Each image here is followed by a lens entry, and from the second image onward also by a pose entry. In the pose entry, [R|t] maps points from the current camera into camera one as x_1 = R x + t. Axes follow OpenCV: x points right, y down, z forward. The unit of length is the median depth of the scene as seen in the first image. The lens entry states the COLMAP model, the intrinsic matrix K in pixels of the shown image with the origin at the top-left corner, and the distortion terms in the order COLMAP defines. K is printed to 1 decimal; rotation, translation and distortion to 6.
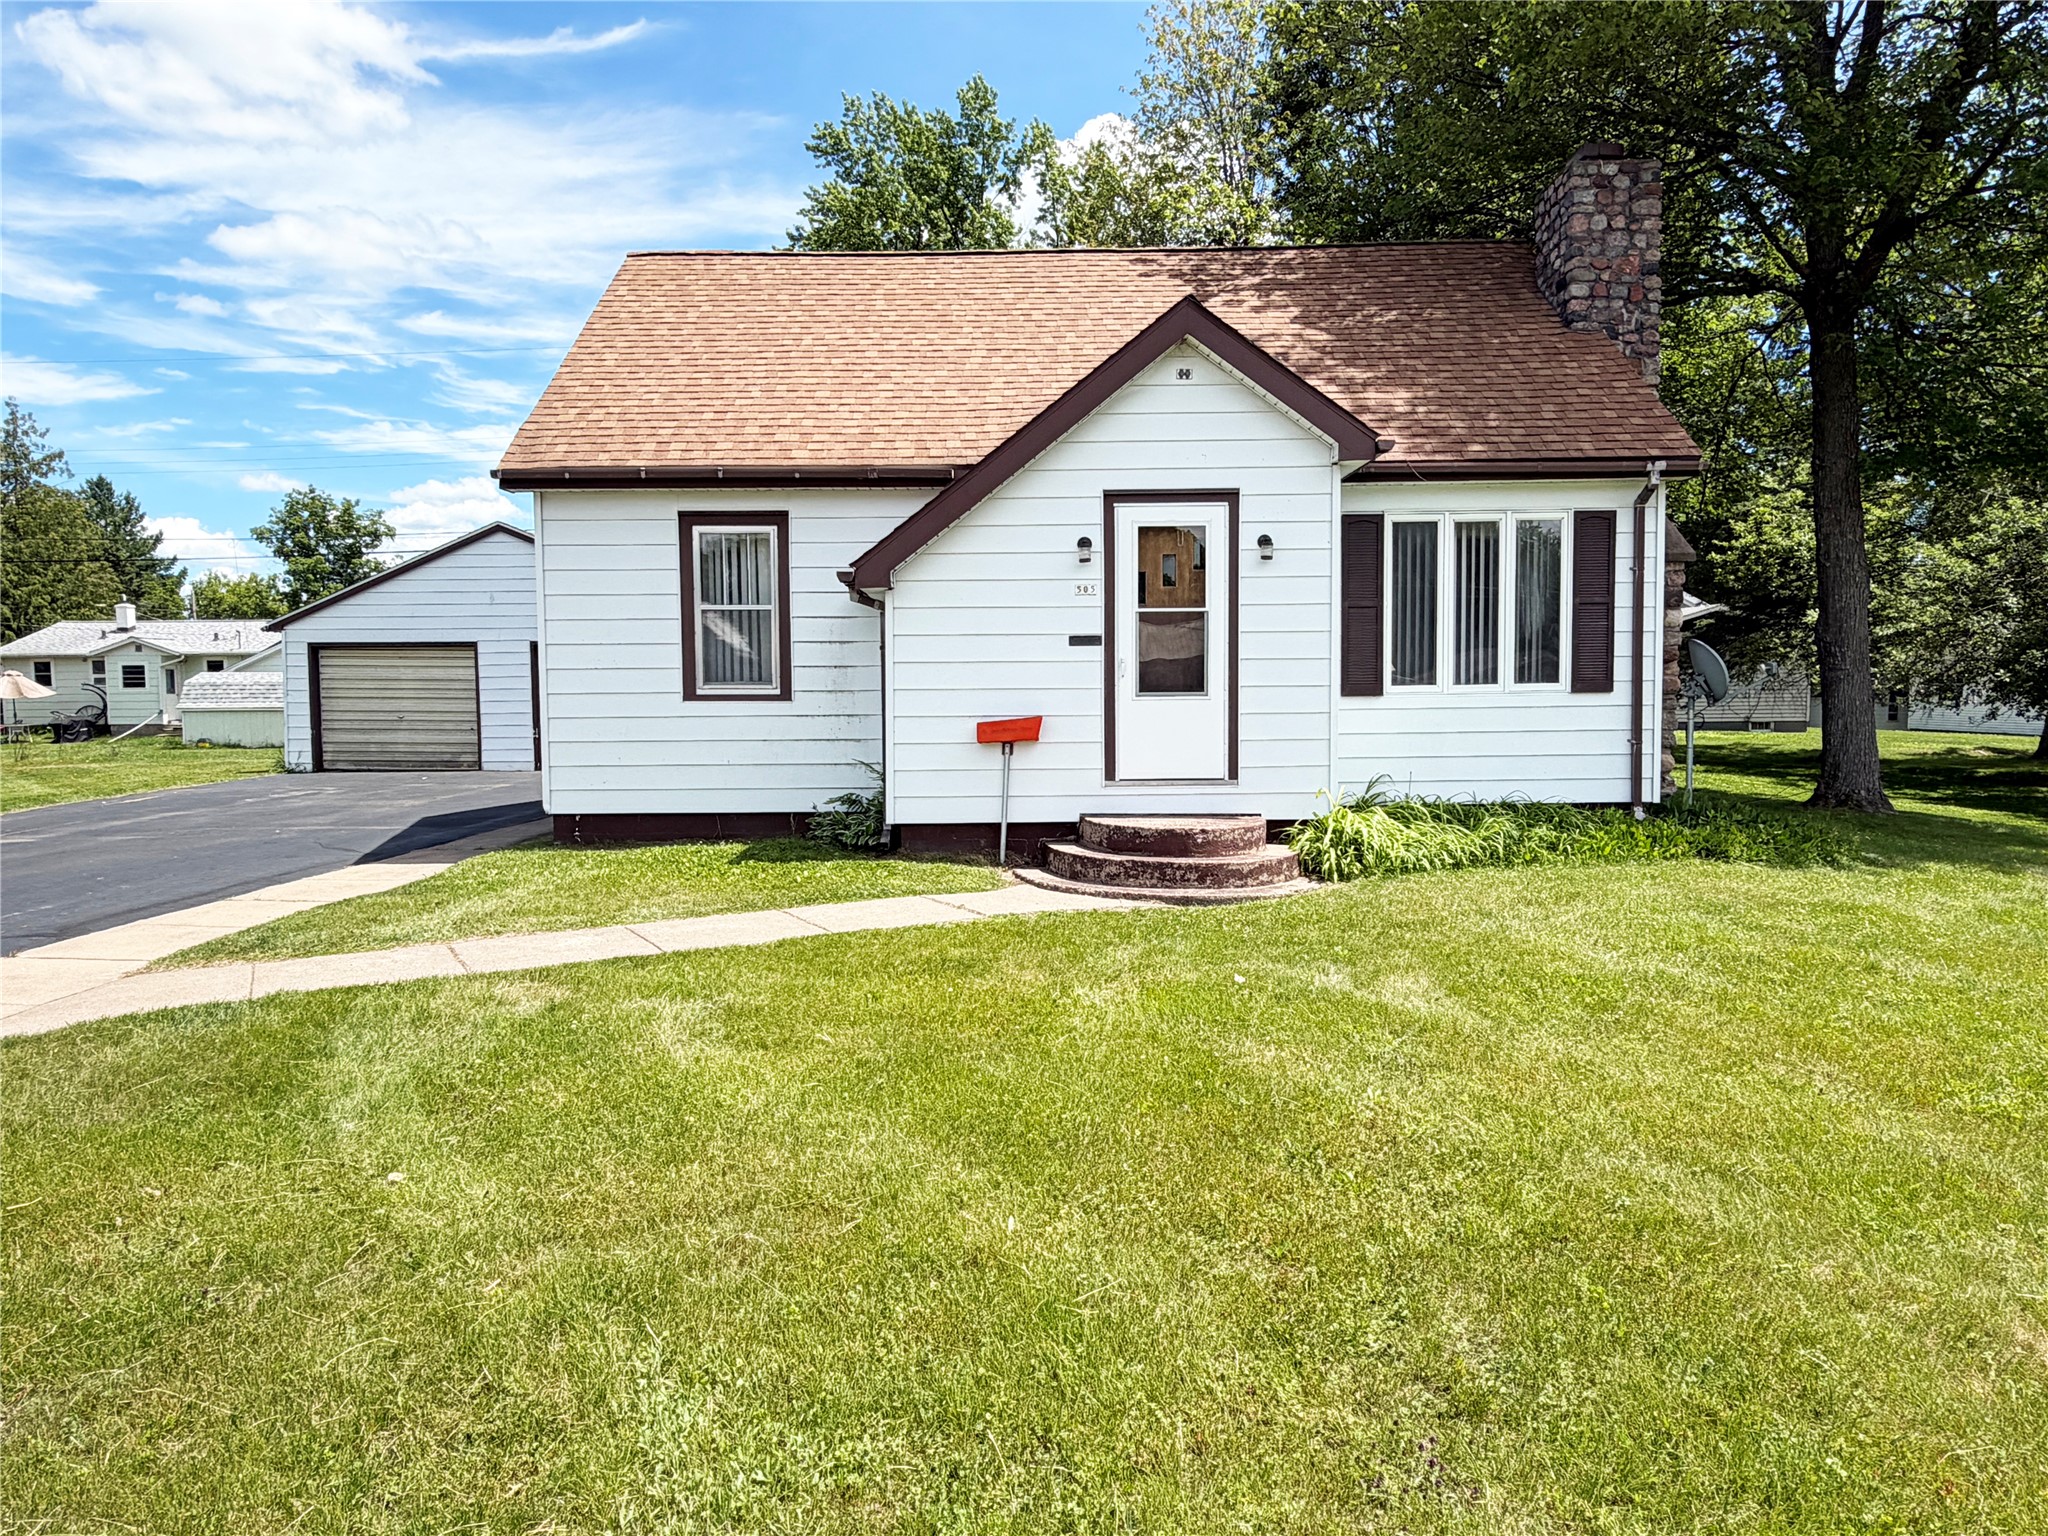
lens RADIAL K [[1294.1, 0, 1033.1], [0, 1294.1, 805.4], [0, 0, 1]] dist [-0.002987, 0.001929]
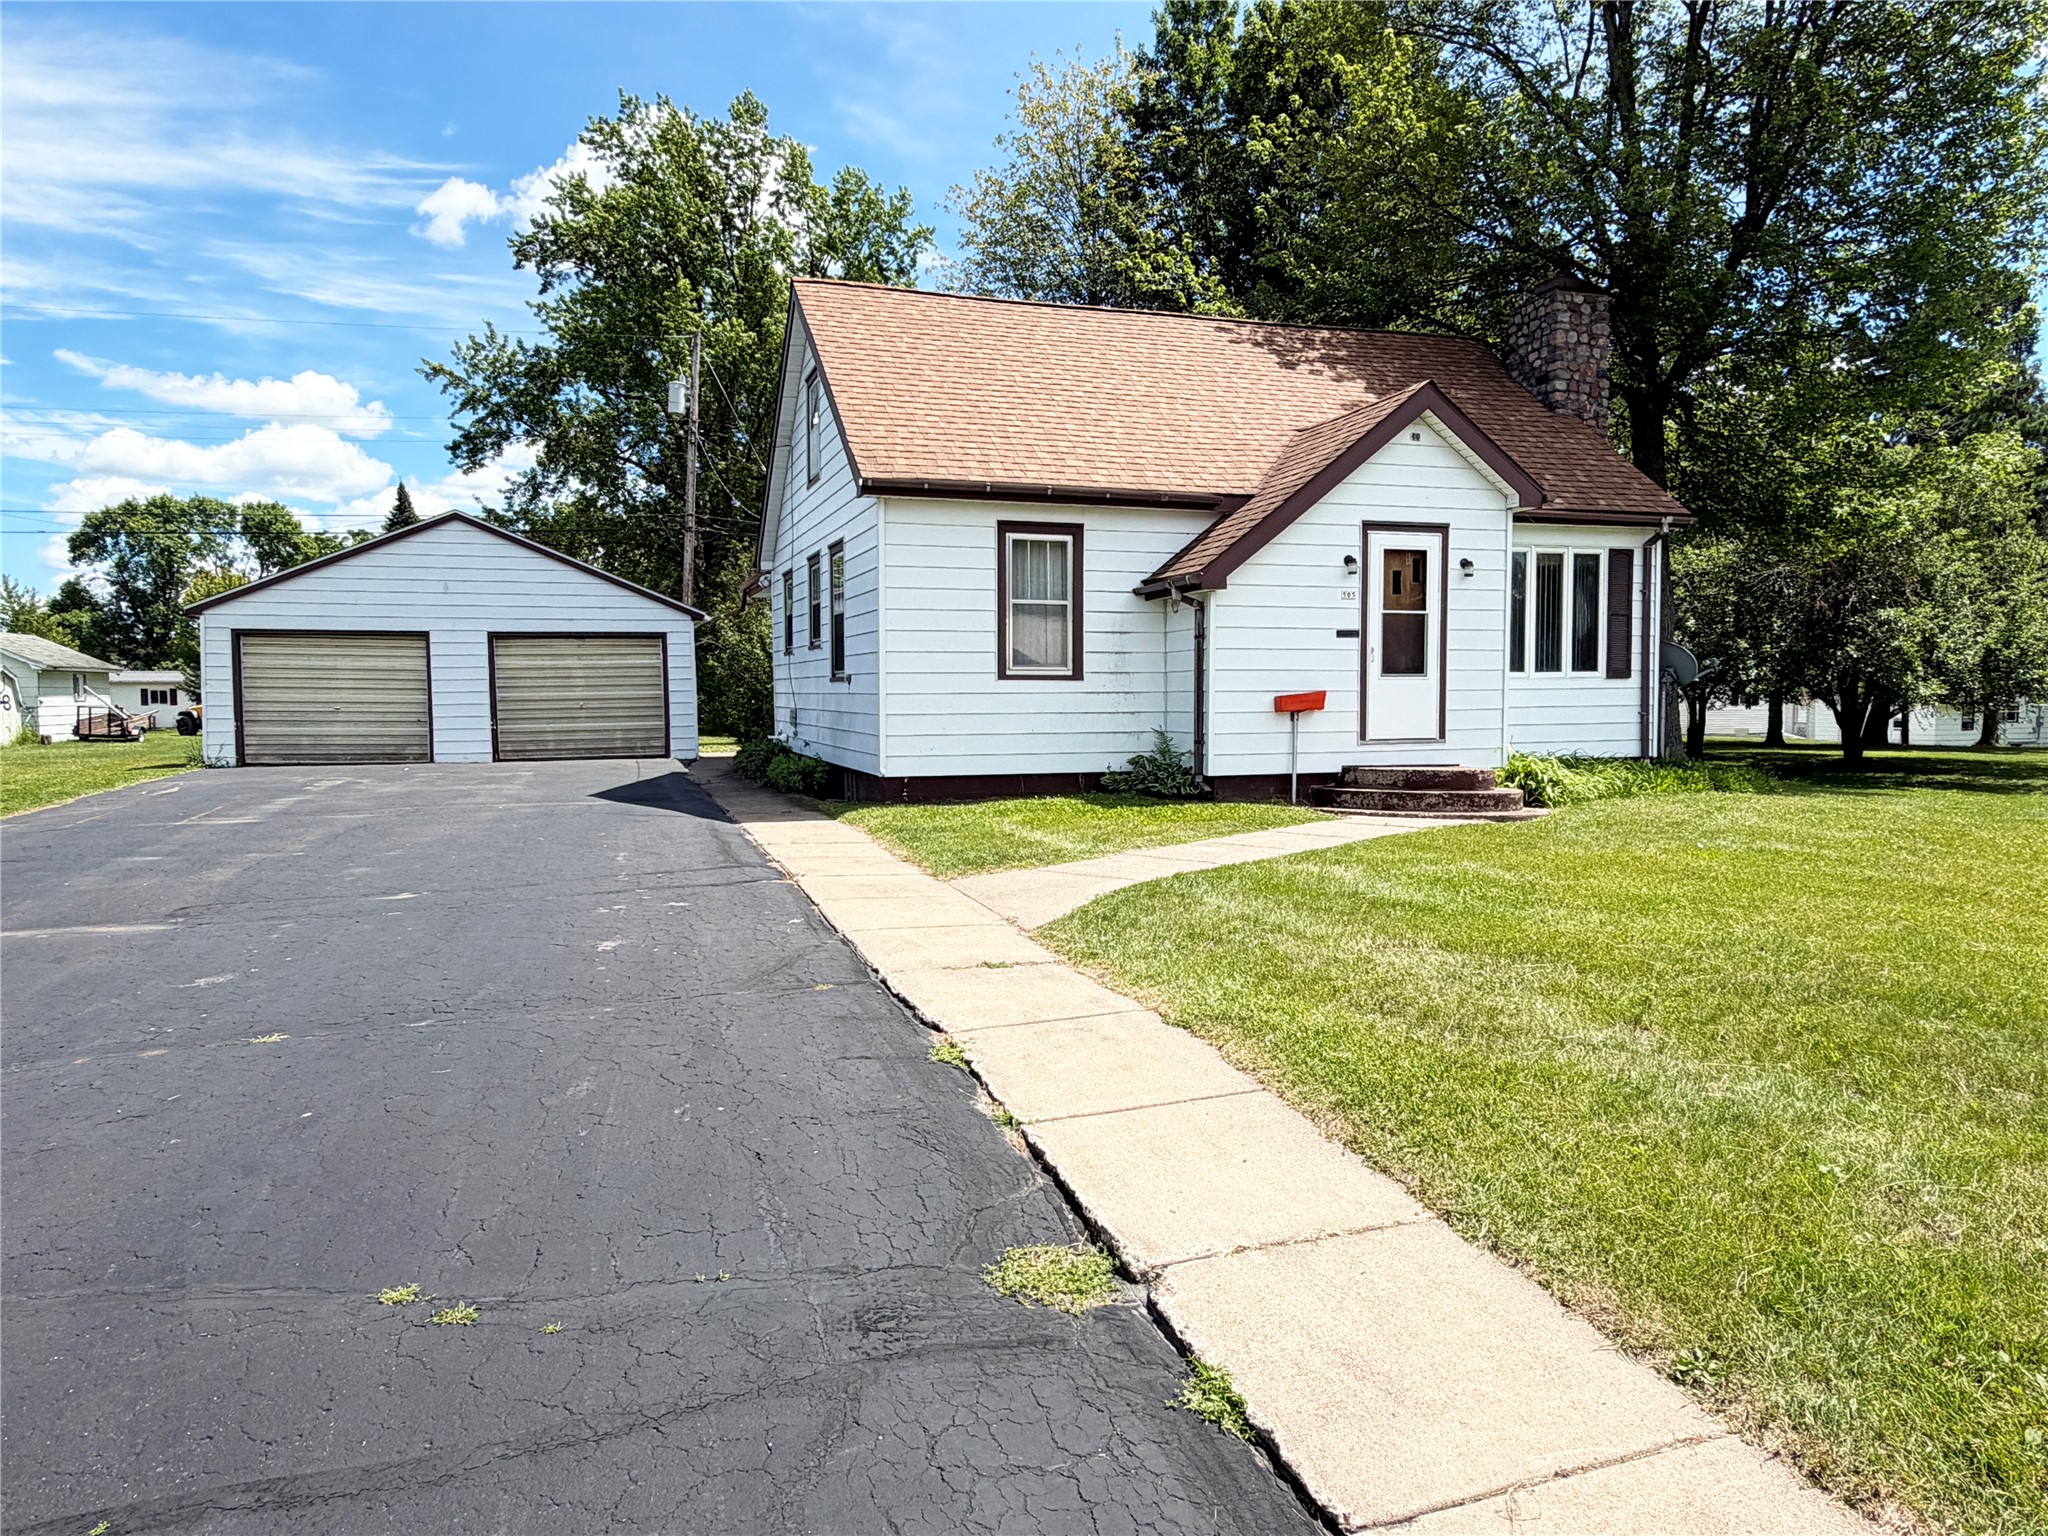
lens RADIAL K [[1294.1, 0, 993.5], [0, 1294.1, 797.4], [0, 0, 1]] dist [-0.002987, 0.001929]
pose [[0.954277, -0.020036, 0.298252, -0.638487], [0.023938, 0.999669, -0.009437, 0.038840], [-0.297965, 0.016145, 0.954440, -0.130936]]
